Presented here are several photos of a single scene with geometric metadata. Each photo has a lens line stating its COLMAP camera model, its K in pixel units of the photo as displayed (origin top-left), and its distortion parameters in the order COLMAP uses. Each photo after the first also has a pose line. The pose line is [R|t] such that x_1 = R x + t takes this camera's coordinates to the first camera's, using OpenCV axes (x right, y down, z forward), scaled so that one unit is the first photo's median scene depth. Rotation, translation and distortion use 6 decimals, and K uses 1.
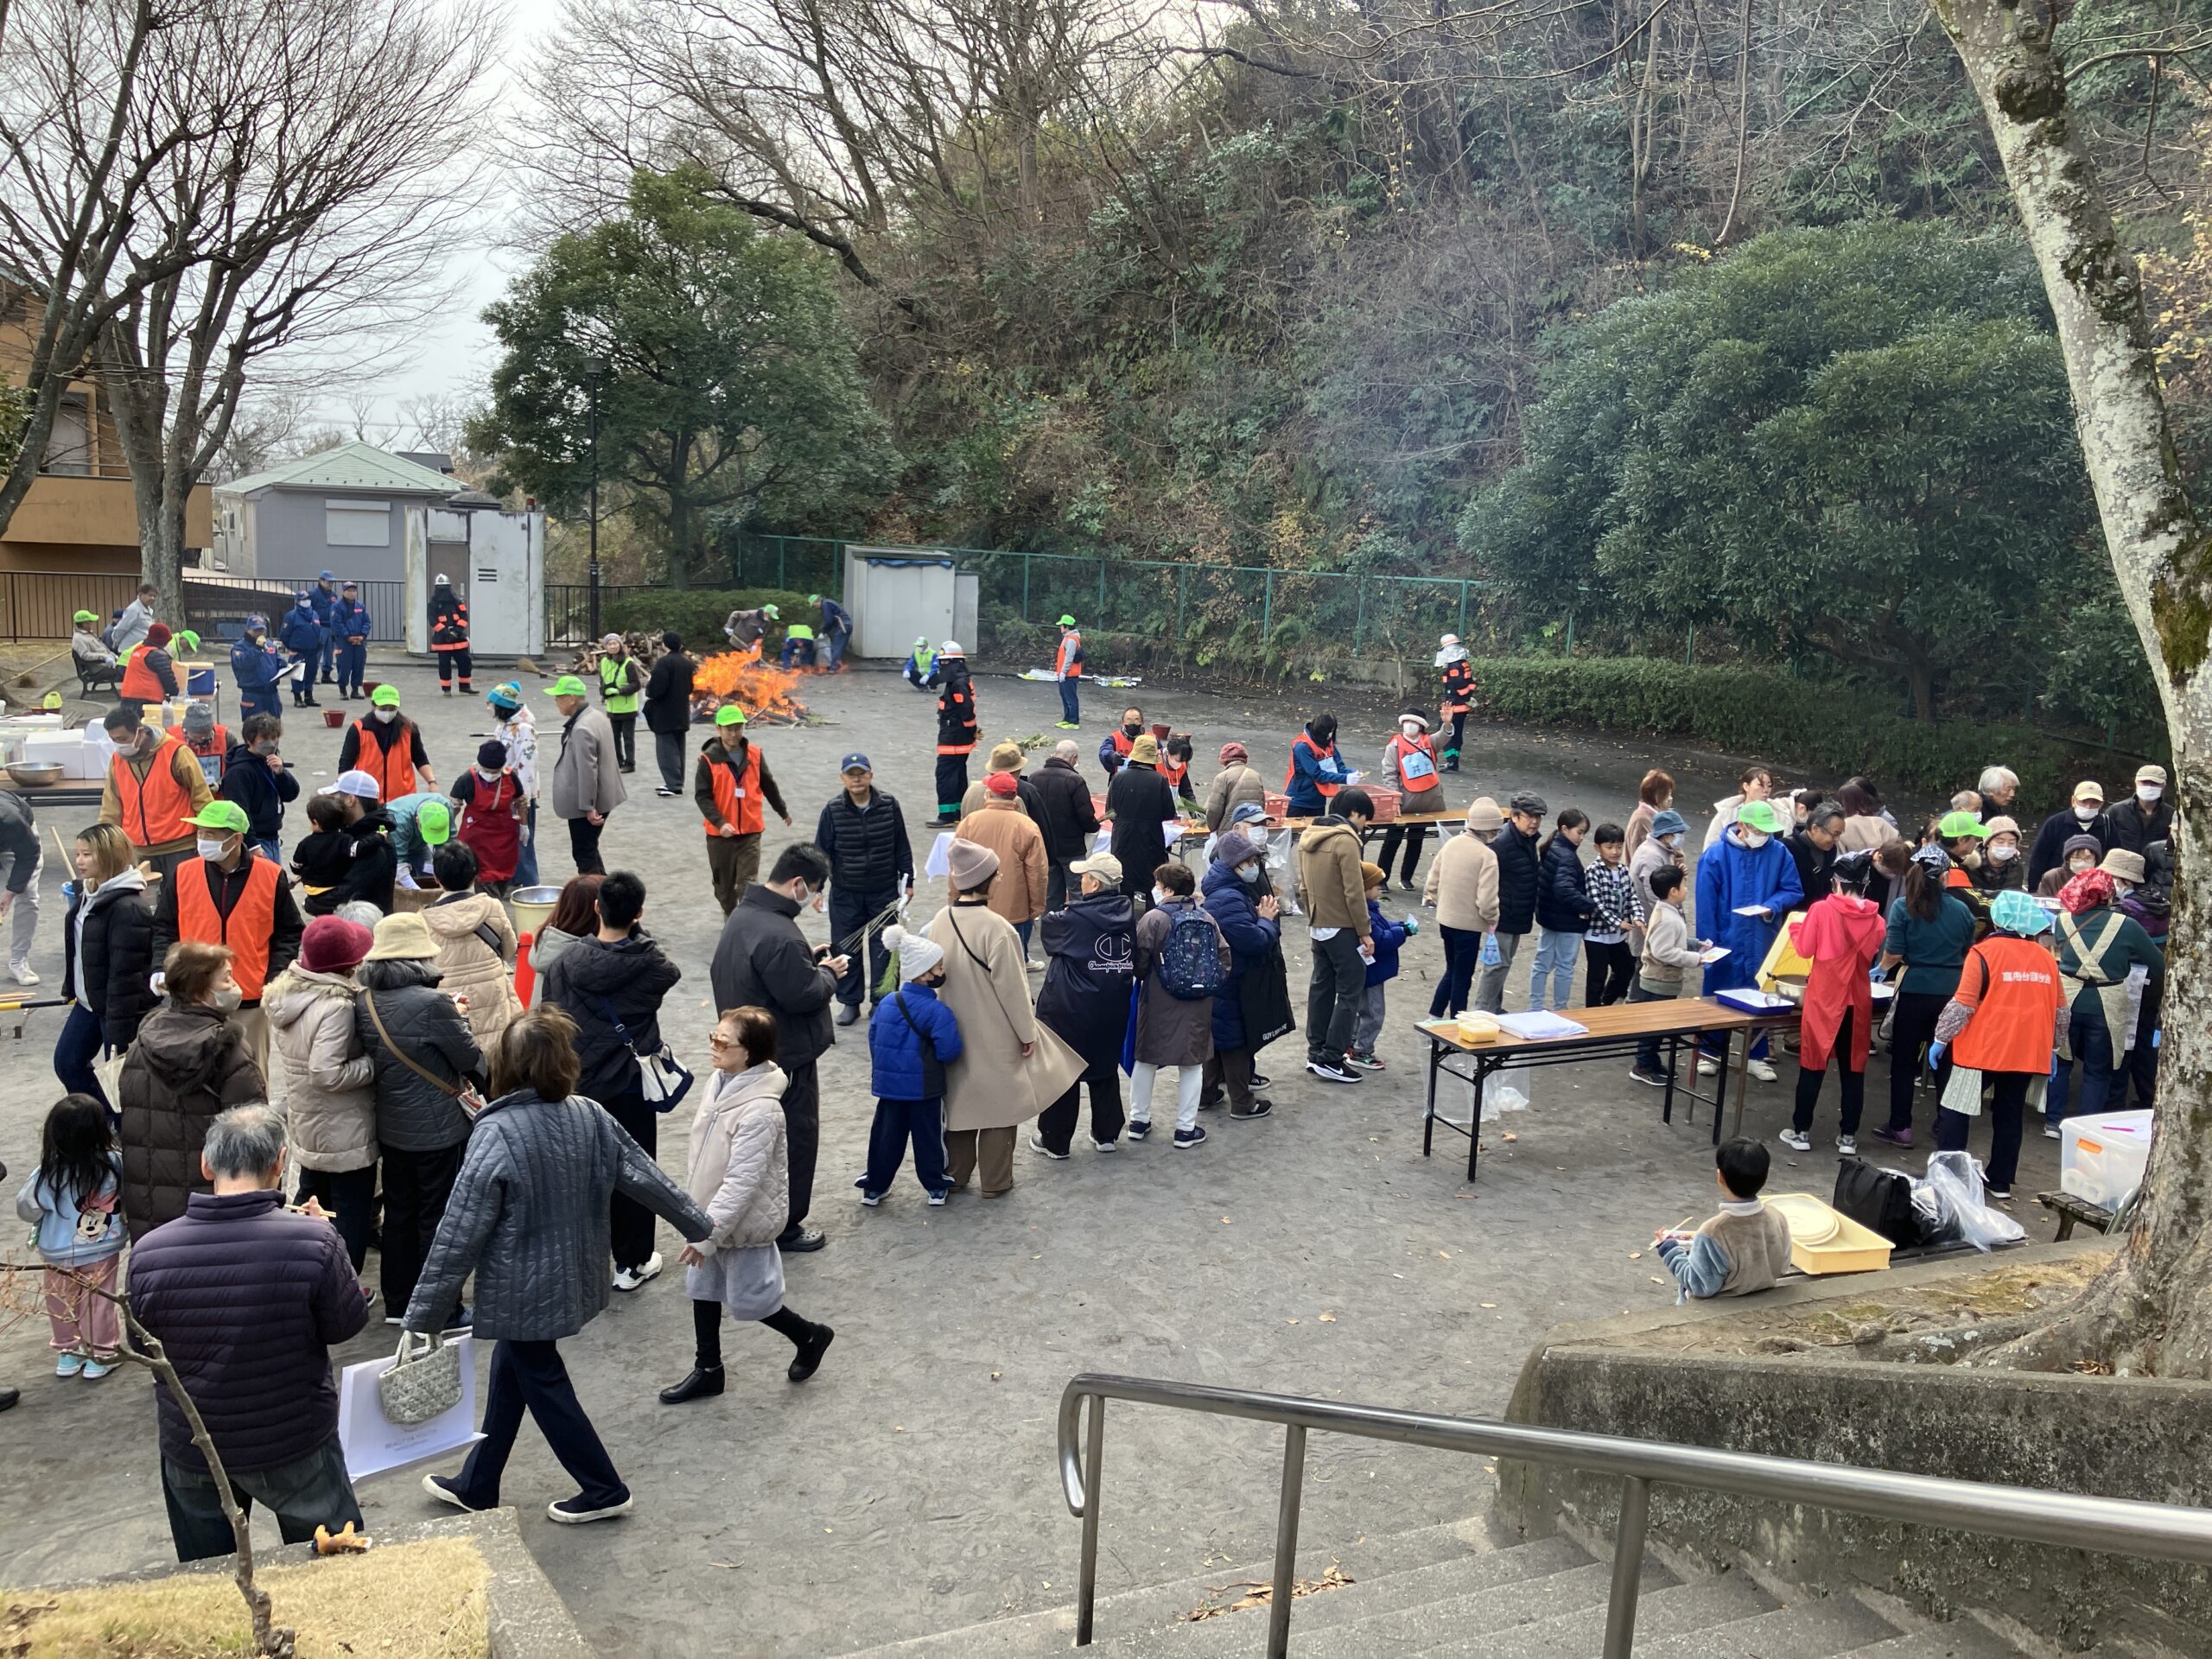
lens RADIAL K [[1835.2, 0, 1096.4], [0, 1835.2, 830.0], [0, 0, 1]] dist [-0.001758, 0.014515]
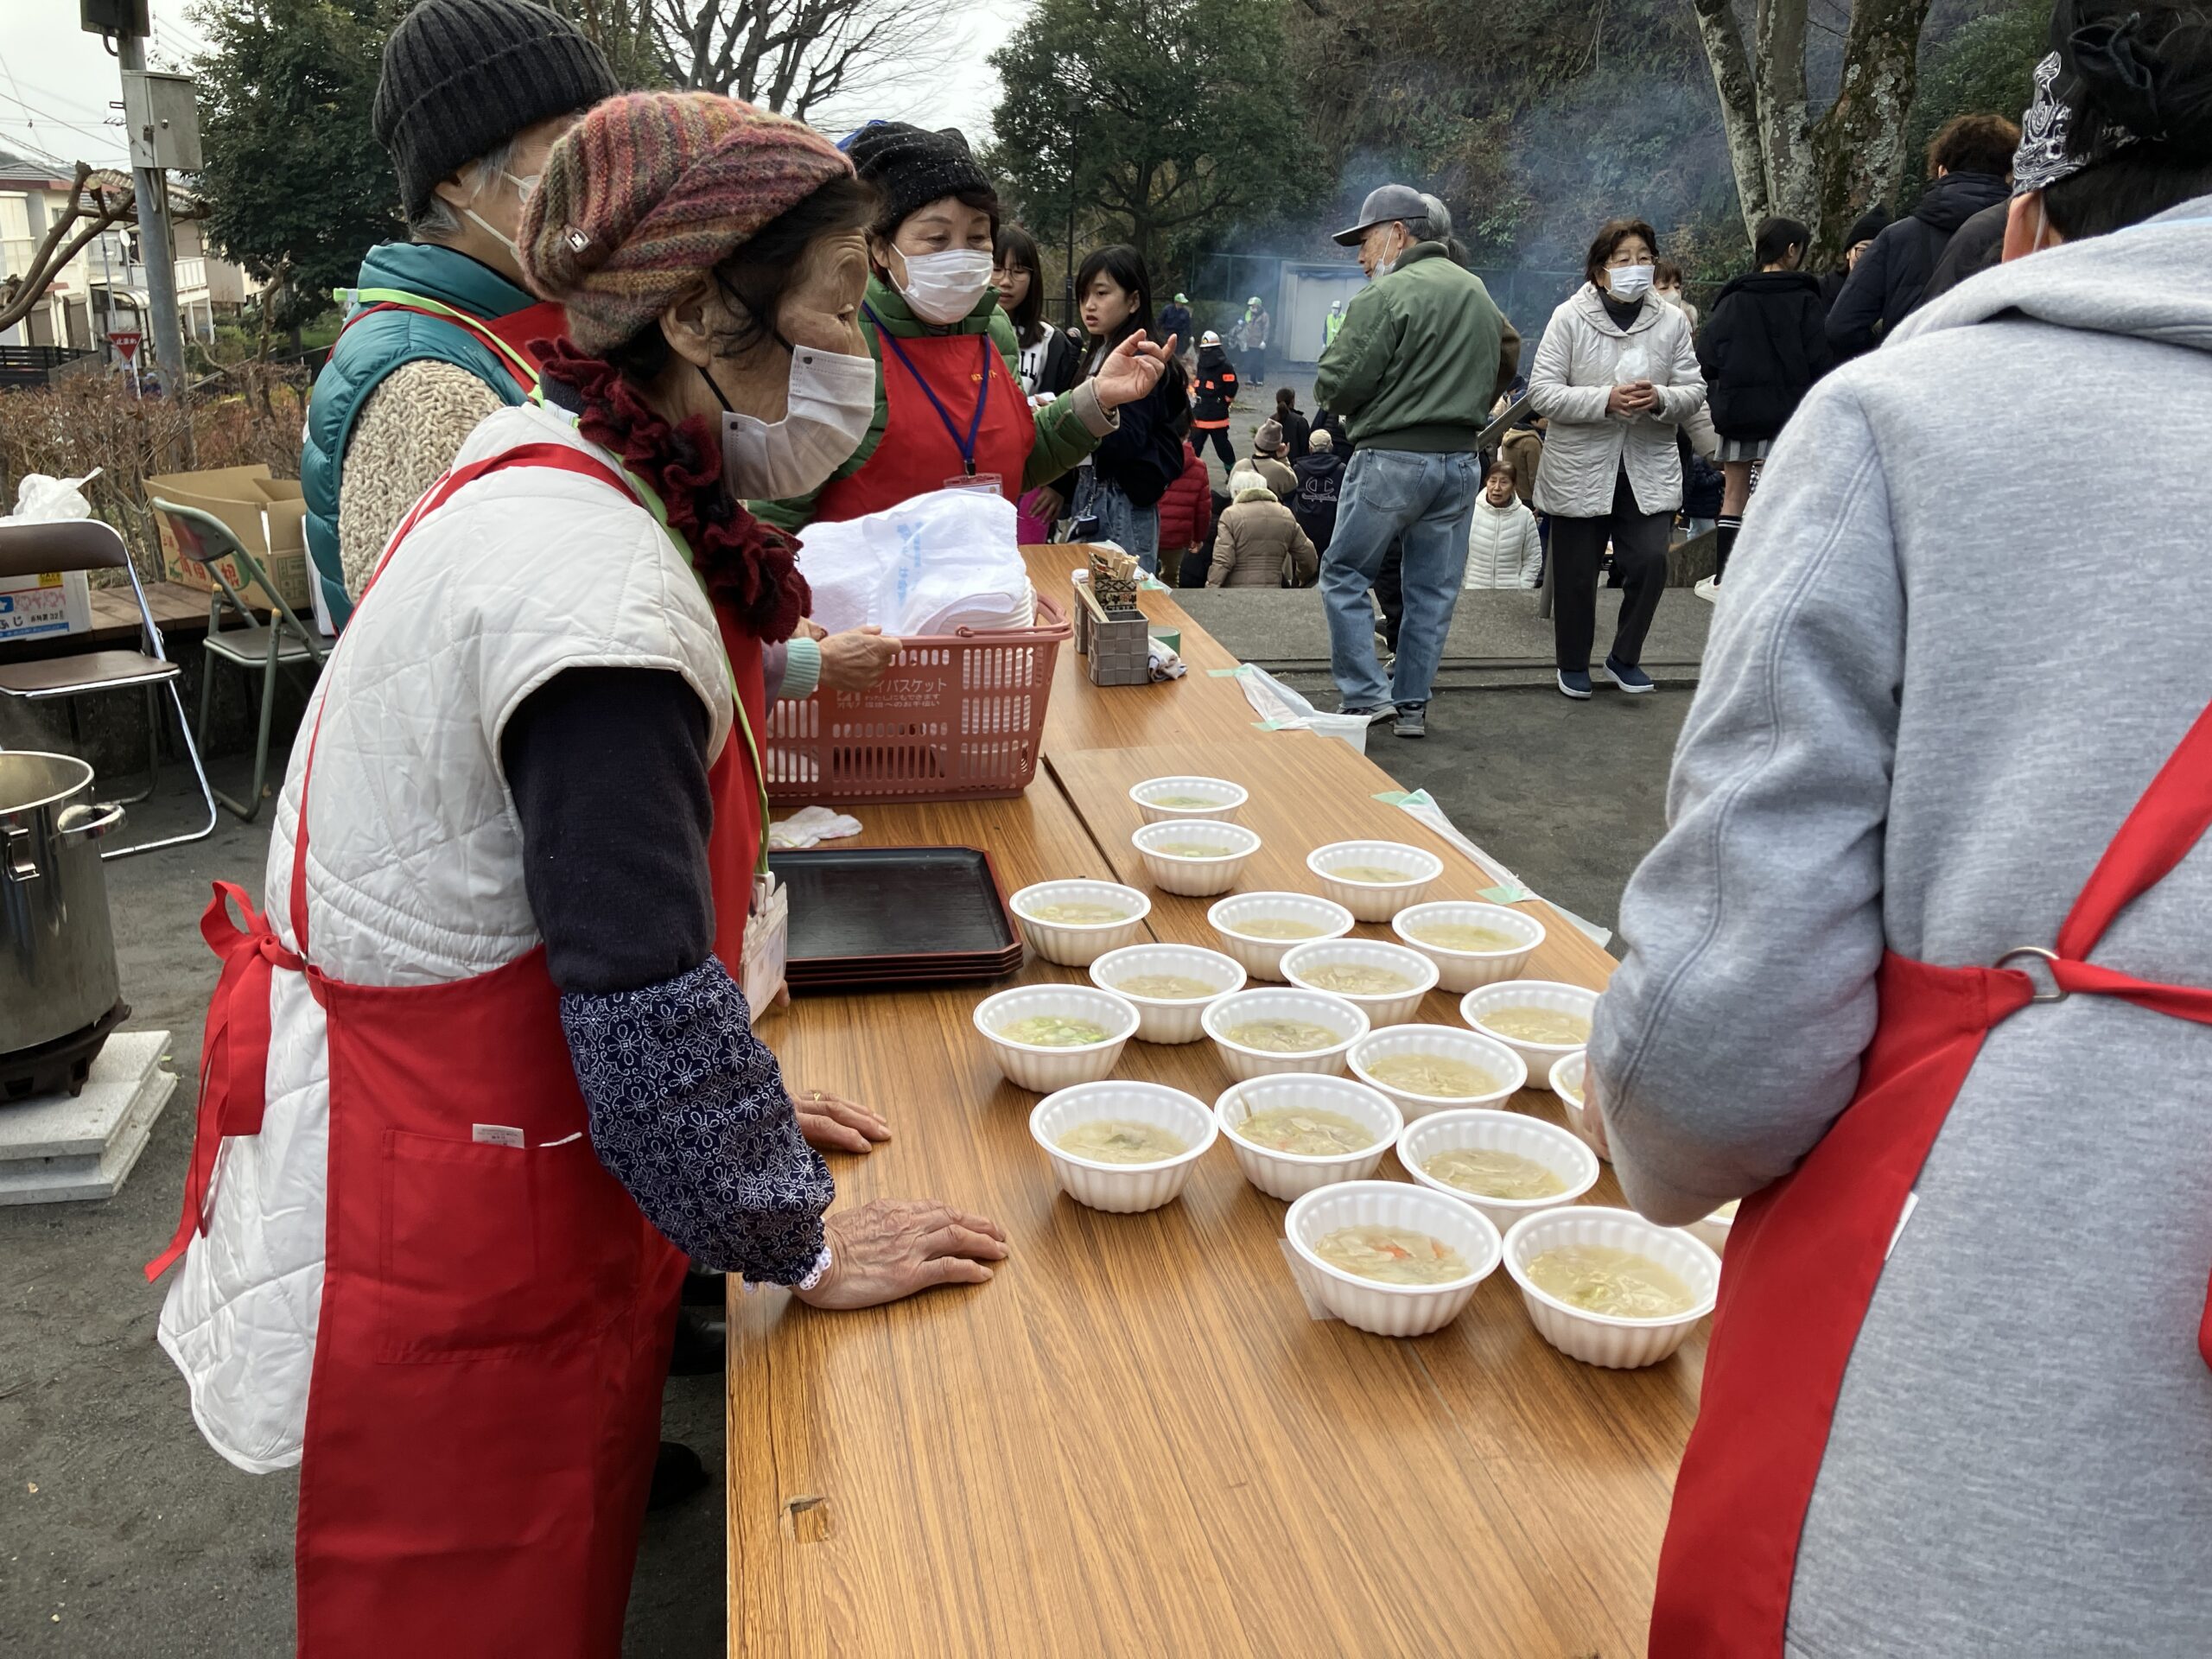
lens RADIAL K [[1835.2, 0, 1096.4], [0, 1835.2, 830.0], [0, 0, 1]] dist [-0.001758, 0.014515]
pose [[0.968523, 0.064822, -0.240337, 0.051000], [-0.030496, 0.989125, 0.143884, 0.036554], [0.247050, -0.132026, 0.959966, -0.182812]]
